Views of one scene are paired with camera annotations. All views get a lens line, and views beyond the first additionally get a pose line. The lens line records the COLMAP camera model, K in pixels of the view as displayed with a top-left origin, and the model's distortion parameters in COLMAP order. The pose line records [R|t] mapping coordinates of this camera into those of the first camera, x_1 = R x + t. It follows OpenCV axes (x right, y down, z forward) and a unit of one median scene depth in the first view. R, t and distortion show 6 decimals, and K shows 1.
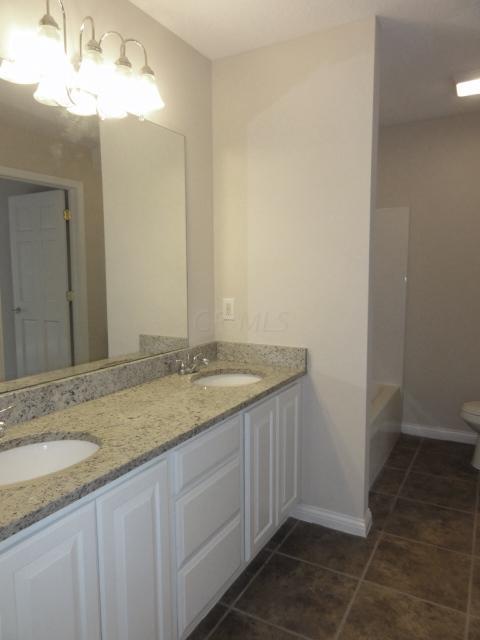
lens RADIAL K [[455.9, 0, 240.0], [0, 455.9, 320.0], [0, 0, 1]] dist [0.000842, -0.001872]
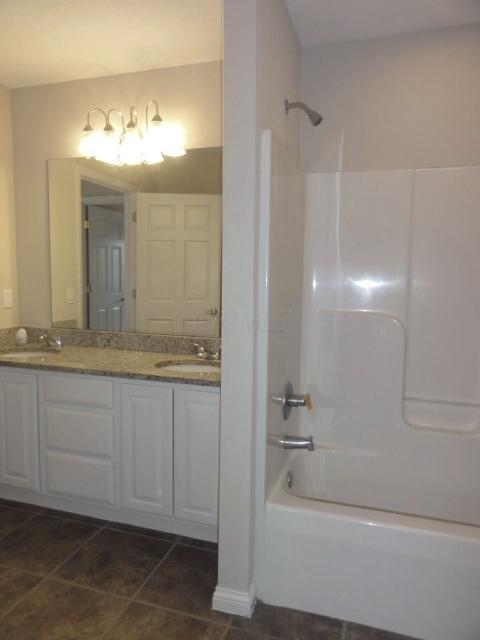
lens RADIAL K [[455.9, 0, 240.0], [0, 455.9, 320.0], [0, 0, 1]] dist [0.000842, -0.001872]
pose [[0.201013, 0.109551, -0.973444, 1.254253], [-0.127522, 0.988197, 0.084879, -0.109789], [0.971253, 0.107073, 0.212611, 1.038966]]
